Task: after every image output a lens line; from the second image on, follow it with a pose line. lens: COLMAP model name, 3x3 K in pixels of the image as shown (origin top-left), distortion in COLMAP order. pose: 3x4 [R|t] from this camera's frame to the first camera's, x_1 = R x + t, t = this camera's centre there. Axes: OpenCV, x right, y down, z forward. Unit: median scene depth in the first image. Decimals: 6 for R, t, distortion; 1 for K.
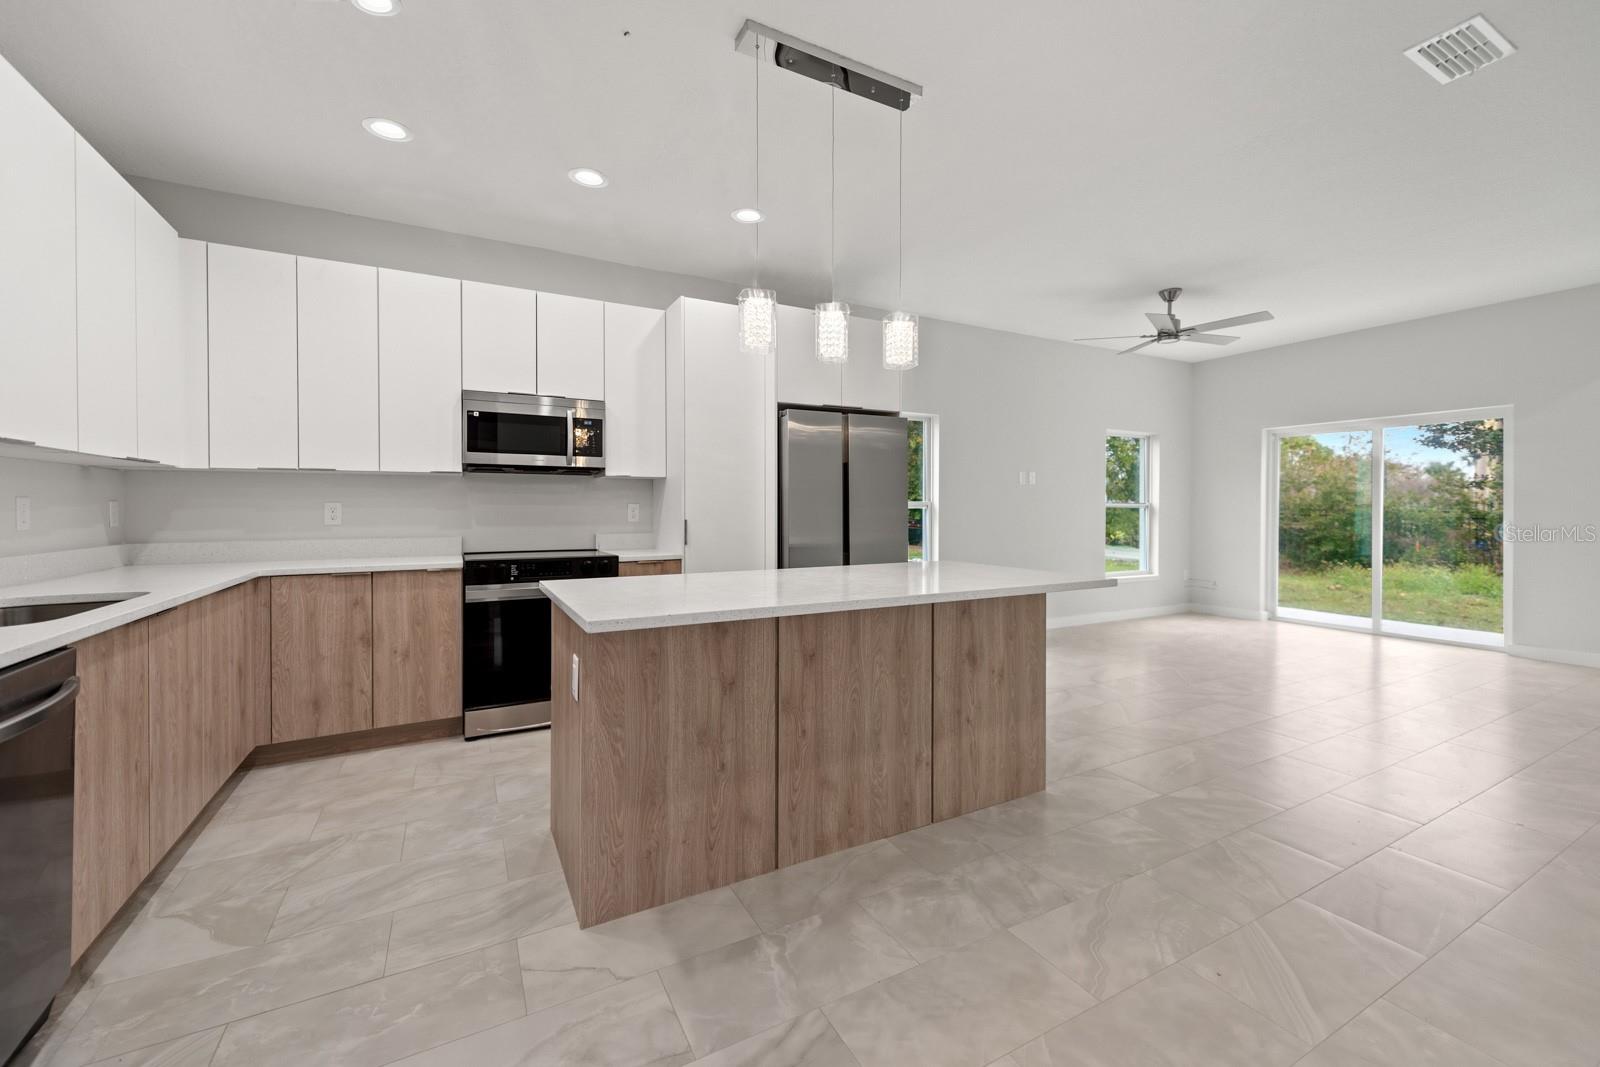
lens RADIAL K [[637.1, 0, 803.8], [0, 637.1, 514.3], [0, 0, 1]] dist [0.009397, -0.000219]
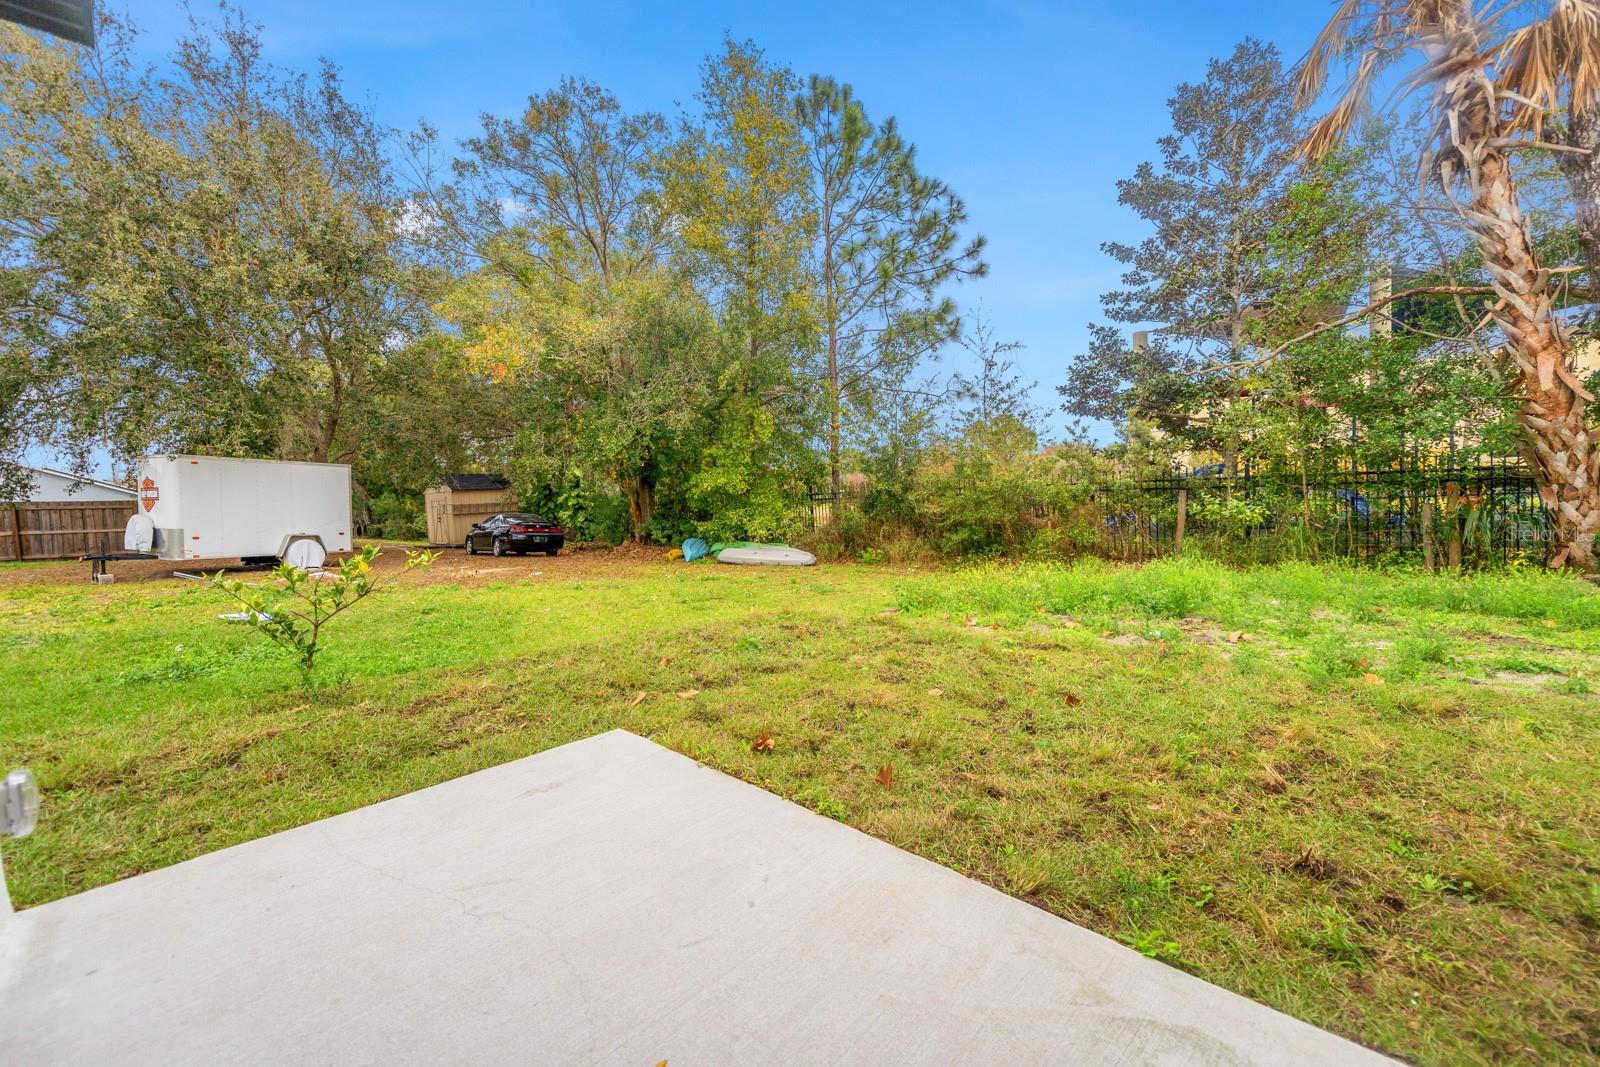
lens RADIAL K [[622.1, 0, 821.2], [0, 622.1, 528.7], [0, 0, 1]] dist [0.002984, -0.000302]
pose [[0.949911, -0.057850, 0.307118, 1.490421], [0.048847, 0.998123, 0.036929, 0.025731], [-0.308678, -0.020078, 0.950955, 1.160046]]
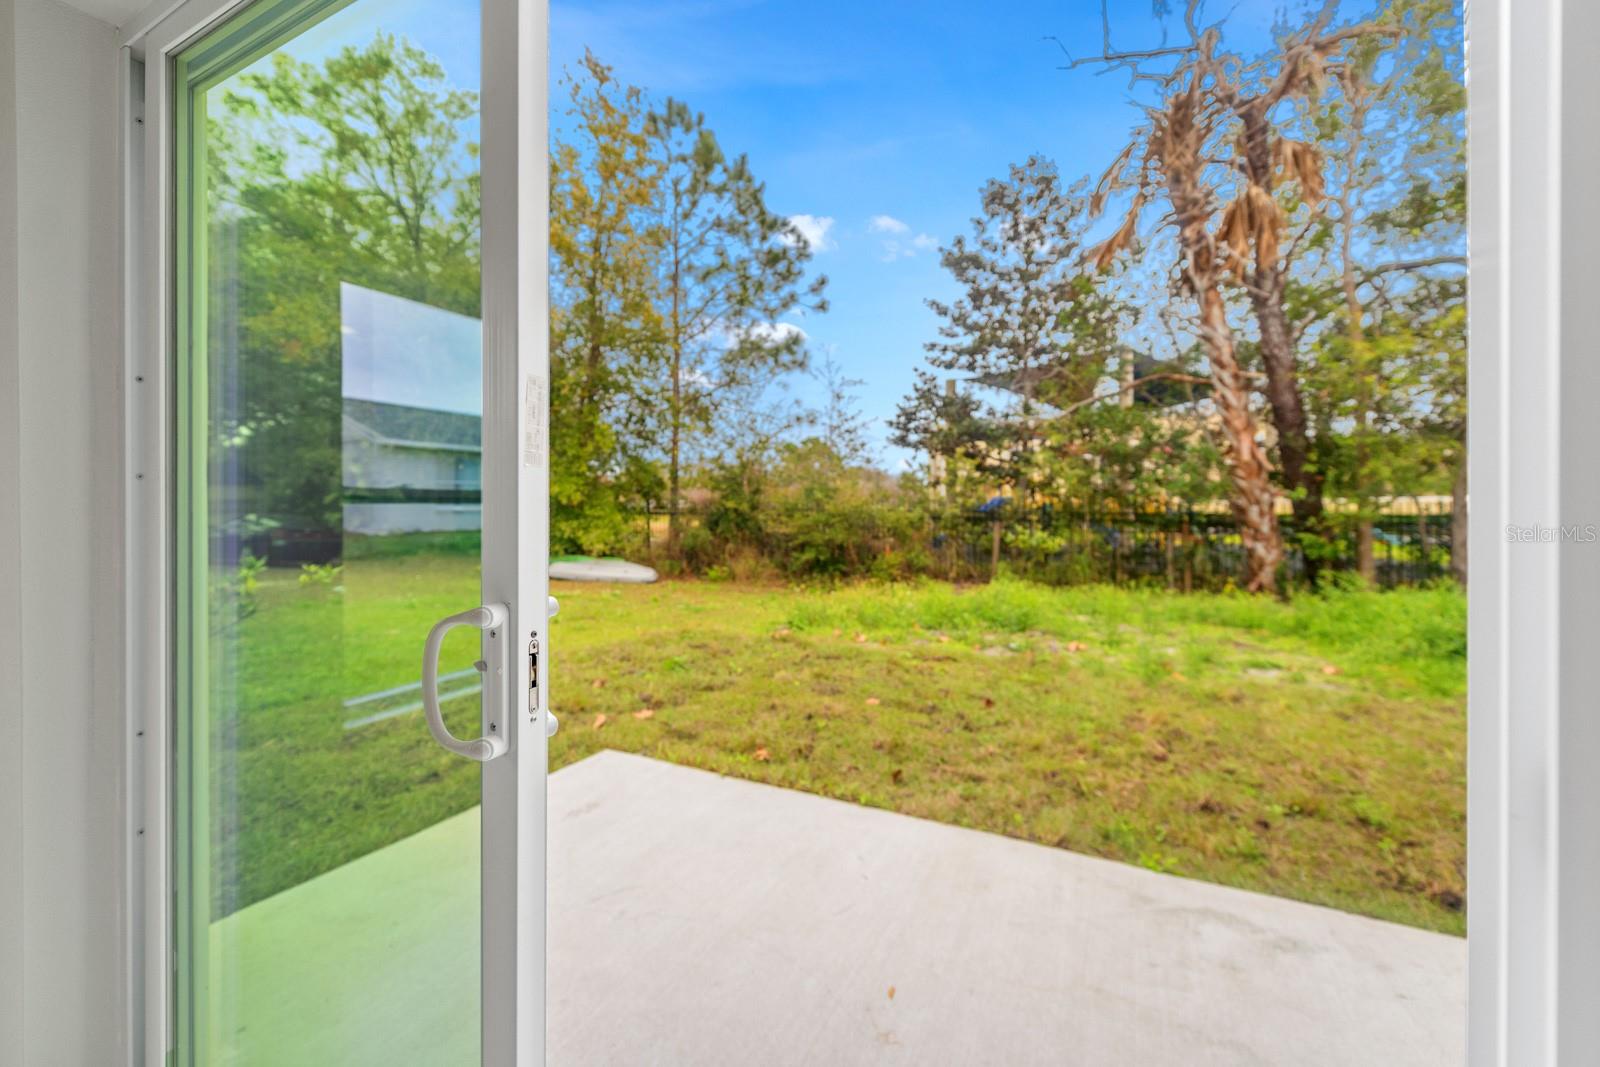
lens RADIAL K [[640.8, 0, 797.6], [0, 640.8, 505.7], [0, 0, 1]] dist [0.002710, -0.000268]
pose [[0.820967, 0.000389, 0.570976, 1.182672], [0.007764, 0.999900, -0.011844, -0.007386], [-0.570923, 0.014157, 0.820882, 1.170859]]
